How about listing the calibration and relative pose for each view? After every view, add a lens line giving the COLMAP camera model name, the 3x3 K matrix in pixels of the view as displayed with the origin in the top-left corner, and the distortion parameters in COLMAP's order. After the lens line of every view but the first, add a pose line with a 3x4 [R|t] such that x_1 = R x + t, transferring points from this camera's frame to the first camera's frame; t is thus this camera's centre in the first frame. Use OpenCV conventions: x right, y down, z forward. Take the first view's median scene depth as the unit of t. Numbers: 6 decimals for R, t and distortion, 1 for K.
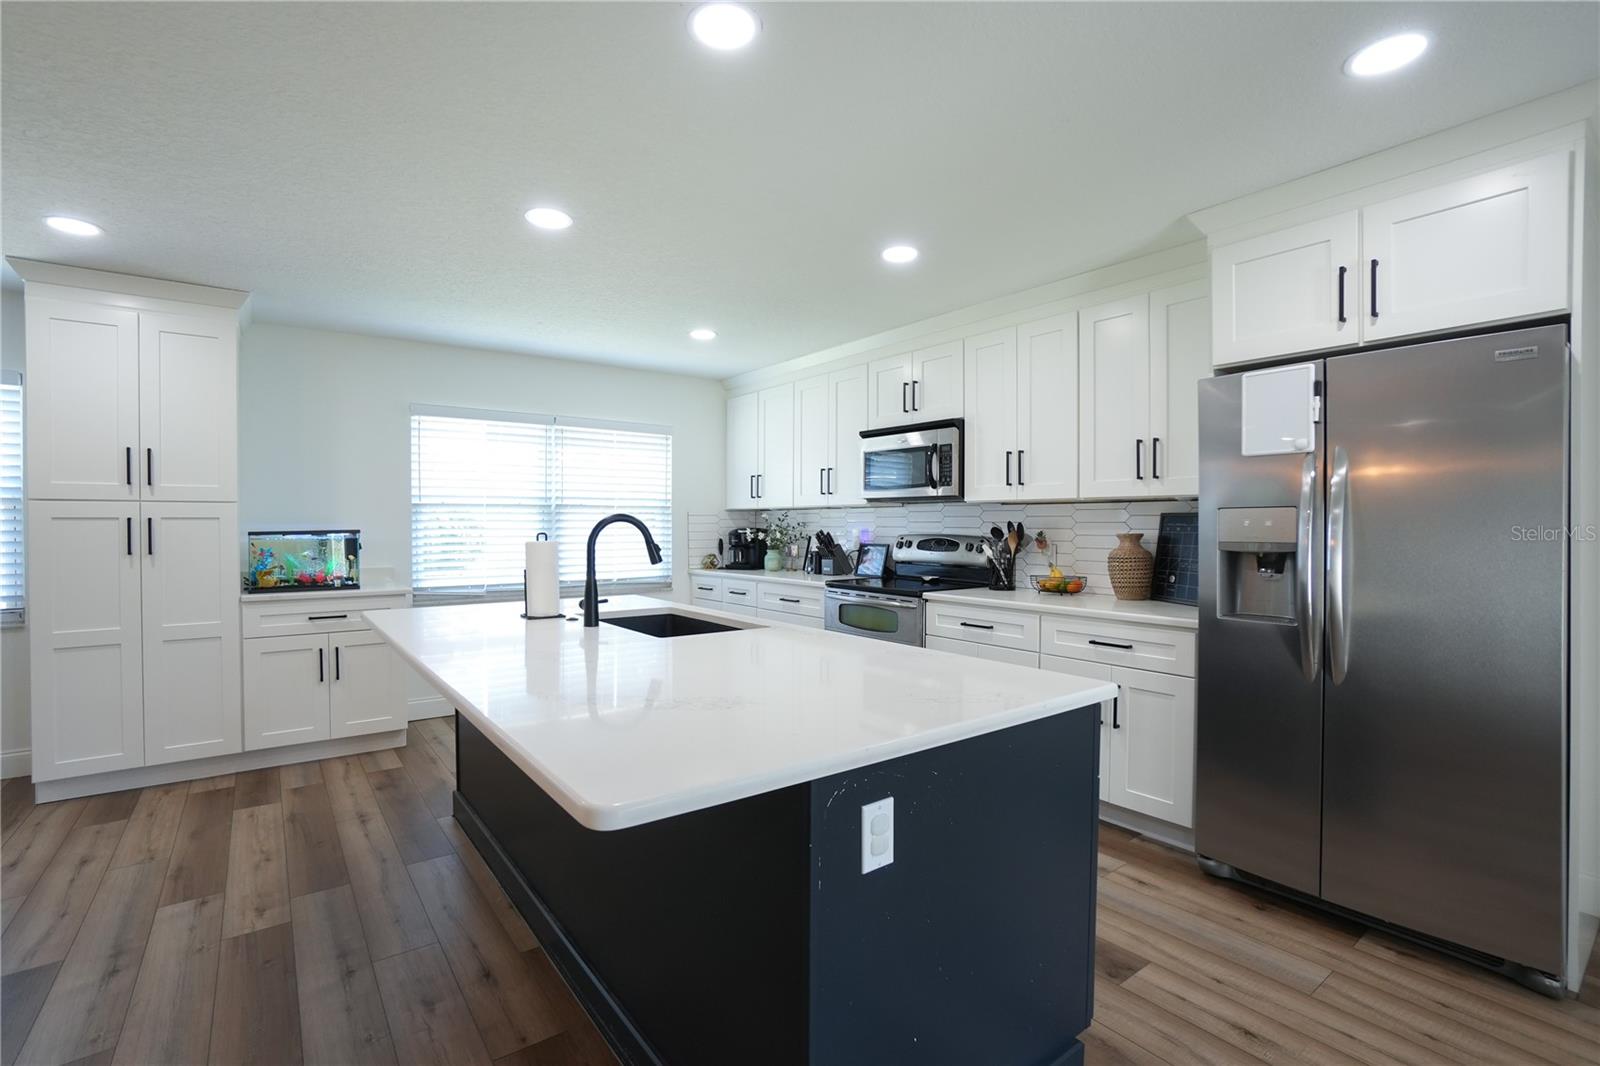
lens RADIAL K [[751.5, 0, 800.0], [0, 751.5, 533.0], [0, 0, 1]] dist [-0.001121, 0.000351]
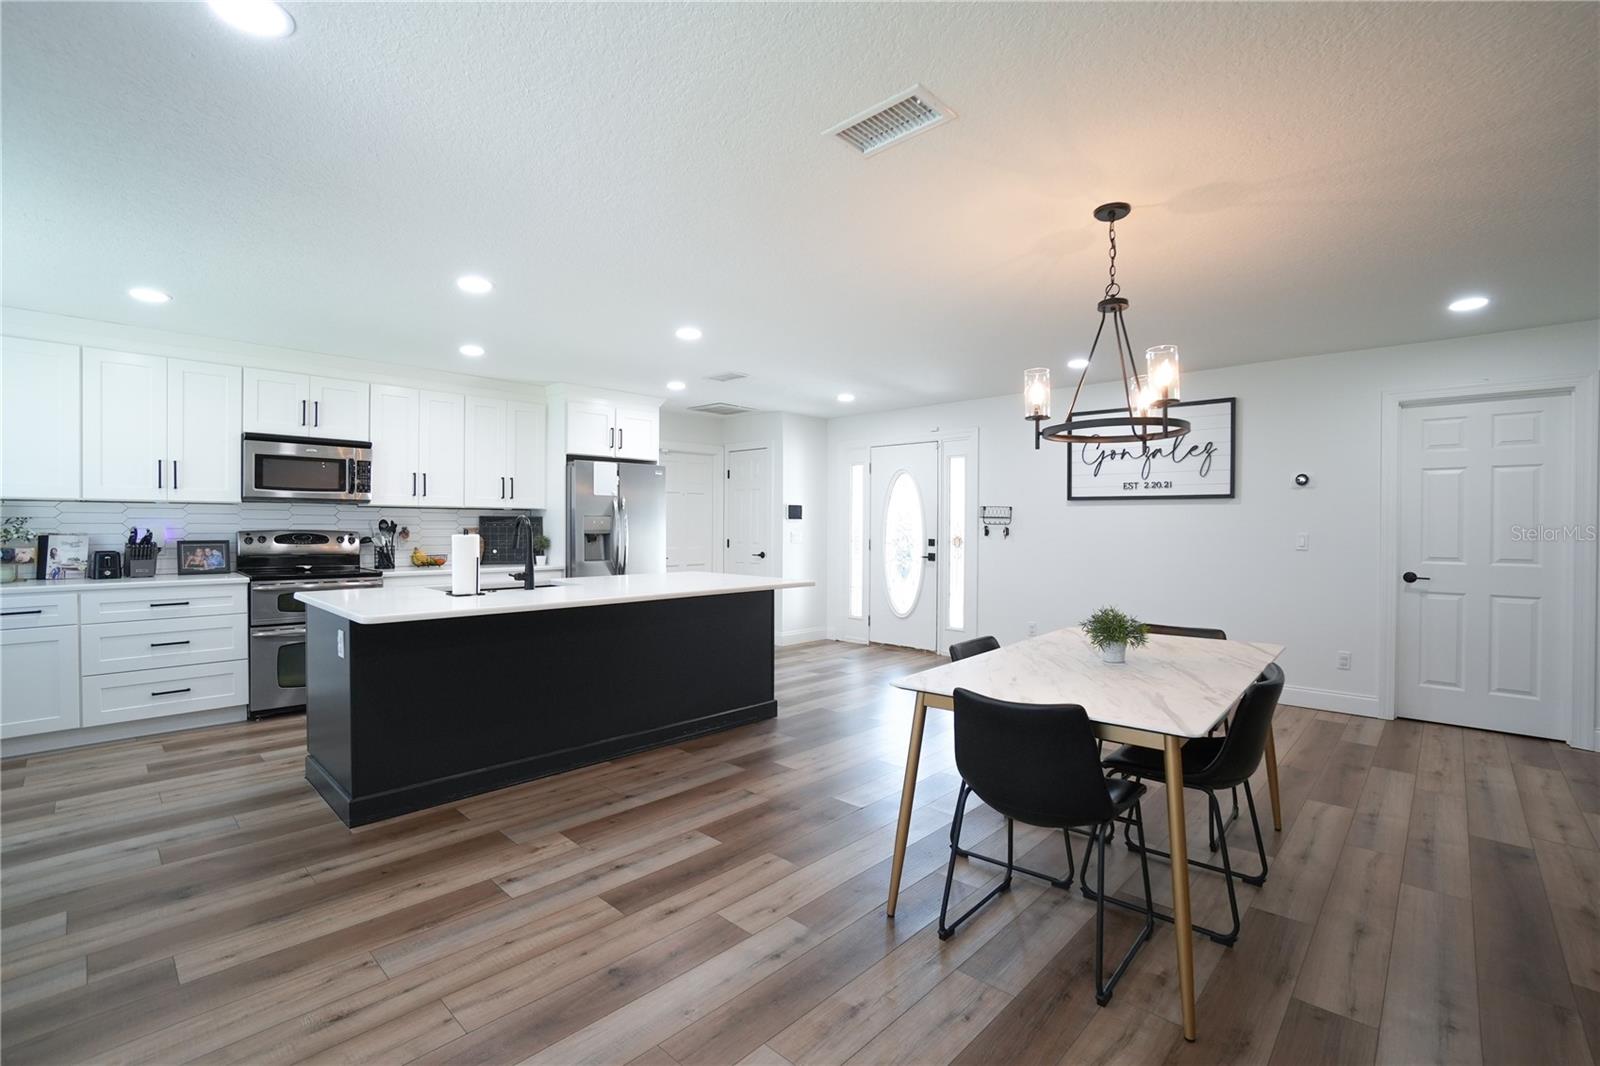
lens RADIAL K [[697.4, 0, 800.0], [0, 697.4, 533.0], [0, 0, 1]] dist [-0.000140, -0.000044]
pose [[-0.192047, -0.018852, 0.981205, -1.626697], [0.007719, 0.999756, 0.020720, -0.016424], [-0.981355, 0.011554, -0.191854, 0.689622]]
